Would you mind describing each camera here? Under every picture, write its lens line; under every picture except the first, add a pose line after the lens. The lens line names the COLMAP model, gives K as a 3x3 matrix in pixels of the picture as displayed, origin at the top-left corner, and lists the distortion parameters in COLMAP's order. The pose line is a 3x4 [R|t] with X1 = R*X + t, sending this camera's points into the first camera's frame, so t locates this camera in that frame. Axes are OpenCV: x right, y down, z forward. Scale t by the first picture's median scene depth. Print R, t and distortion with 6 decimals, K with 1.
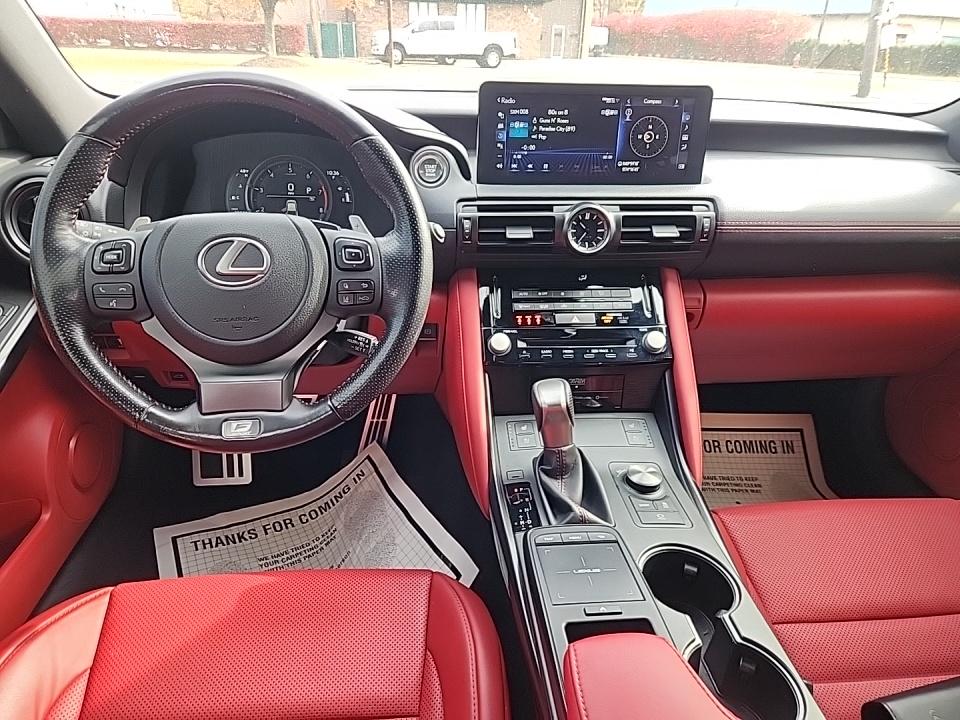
lens RADIAL K [[646.7, 0, 480.2], [0, 646.7, 355.9], [0, 0, 1]] dist [0.037072, -0.021442]
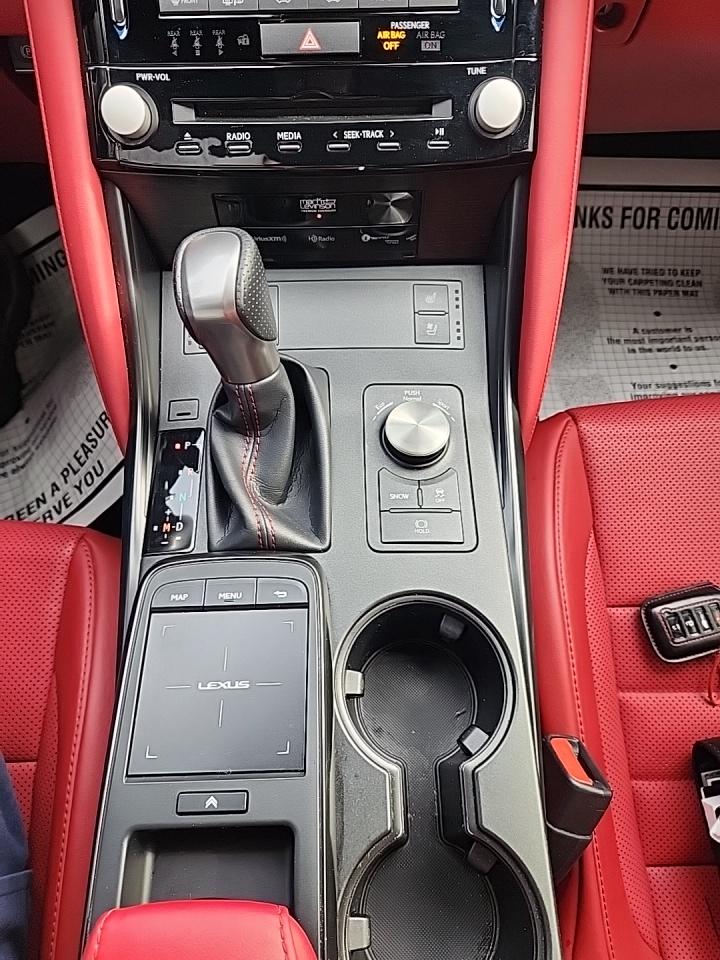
lens RADIAL K [[646.7, 0, 365.6], [0, 646.7, 489.7], [0, 0, 1]] dist [0.037072, -0.021442]
pose [[0.996932, 0.047894, -0.061904, 0.223555], [0.000299, 0.788581, 0.614930, -0.088445], [0.078268, -0.613062, 0.786148, 0.506805]]
